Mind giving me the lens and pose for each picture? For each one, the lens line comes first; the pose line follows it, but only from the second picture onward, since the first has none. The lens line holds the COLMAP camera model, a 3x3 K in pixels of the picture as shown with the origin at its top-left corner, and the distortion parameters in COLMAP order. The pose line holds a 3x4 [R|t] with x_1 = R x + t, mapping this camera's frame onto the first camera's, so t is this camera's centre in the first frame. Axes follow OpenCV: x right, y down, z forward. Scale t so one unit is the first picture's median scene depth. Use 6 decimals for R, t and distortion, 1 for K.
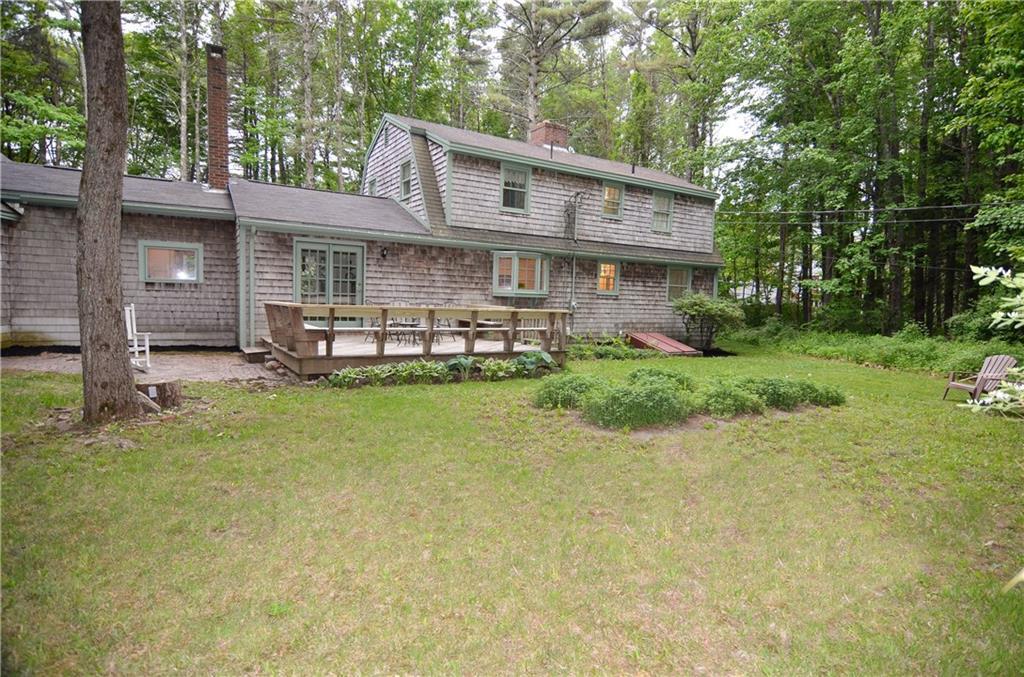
lens RADIAL K [[533.1, 0, 510.5], [0, 533.1, 336.2], [0, 0, 1]] dist [0.001039, 0.000029]
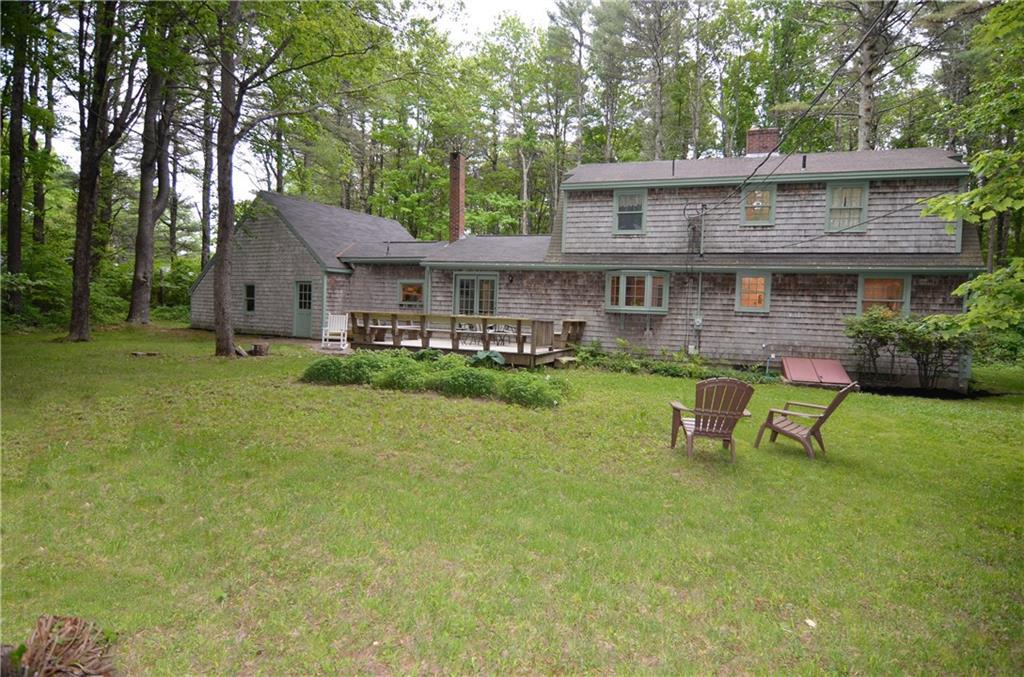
lens RADIAL K [[533.1, 0, 508.4], [0, 533.1, 339.7], [0, 0, 1]] dist [0.001039, 0.000029]
pose [[0.645760, 0.028732, -0.762999, 0.653594], [-0.073355, 0.997004, -0.024540, 0.021069], [0.760008, 0.071817, 0.645933, 0.141709]]
